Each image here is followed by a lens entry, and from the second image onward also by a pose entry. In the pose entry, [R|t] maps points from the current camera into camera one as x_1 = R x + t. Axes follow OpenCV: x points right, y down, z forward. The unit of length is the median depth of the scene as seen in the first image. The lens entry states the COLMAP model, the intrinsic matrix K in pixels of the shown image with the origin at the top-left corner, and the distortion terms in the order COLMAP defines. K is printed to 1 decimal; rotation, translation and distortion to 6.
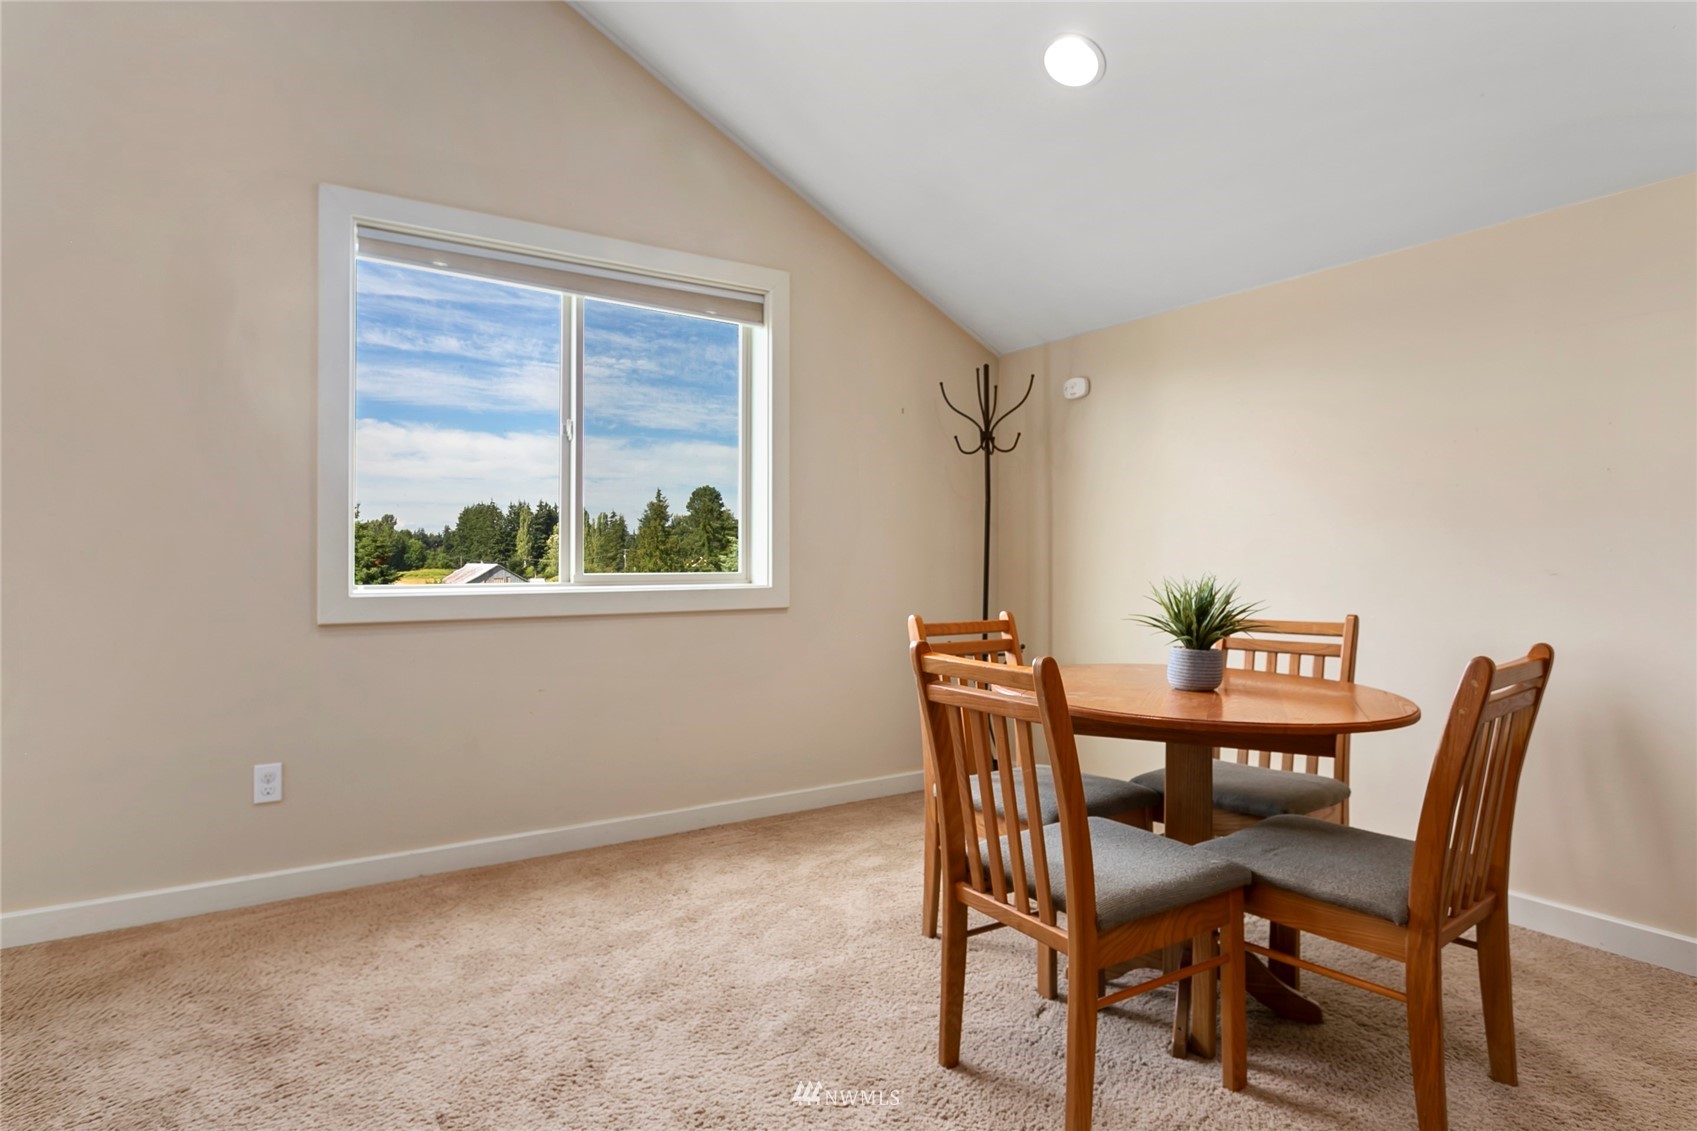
lens RADIAL K [[928.0, 0, 846.5], [0, 928.0, 562.9], [0, 0, 1]] dist [-0.003818, -0.000469]
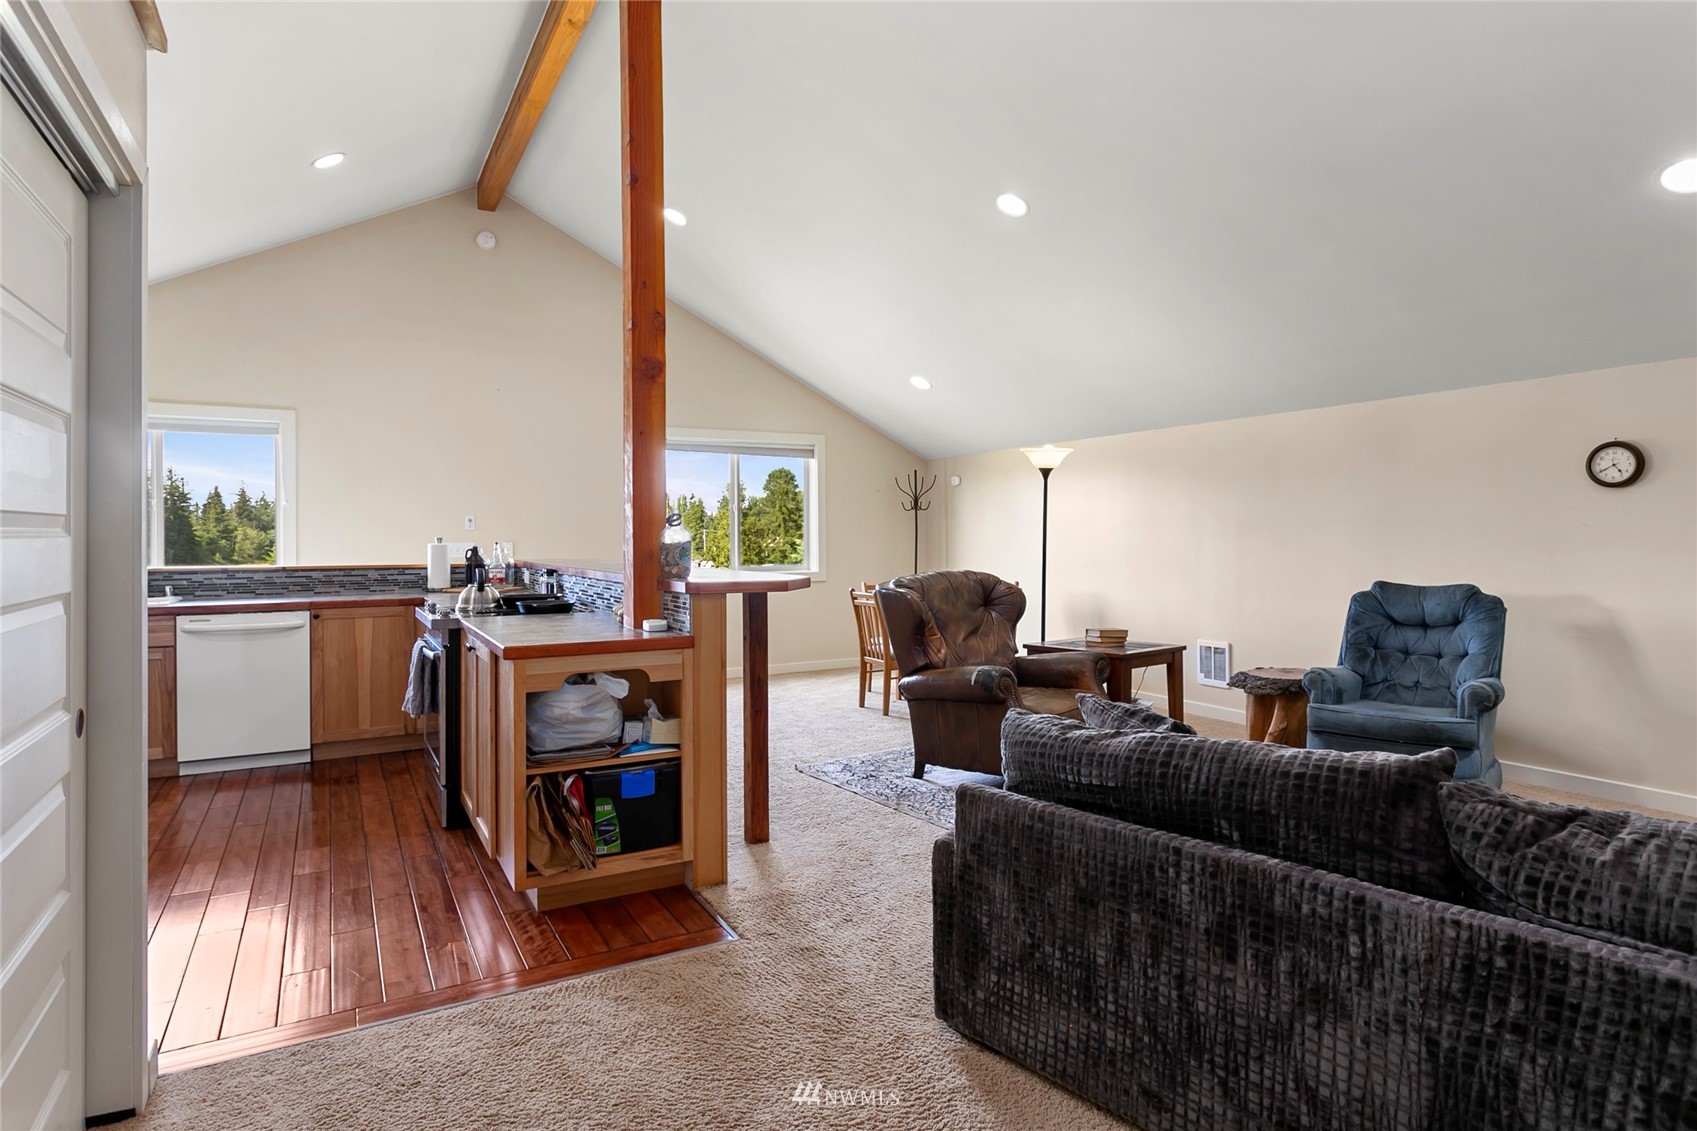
lens RADIAL K [[928.0, 0, 847.7], [0, 928.0, 557.6], [0, 0, 1]] dist [-0.003818, -0.000469]
pose [[0.996906, -0.001017, -0.078591, 0.163887], [0.002359, 0.999853, 0.016983, -0.043940], [0.078562, -0.017116, 0.996762, -1.213626]]
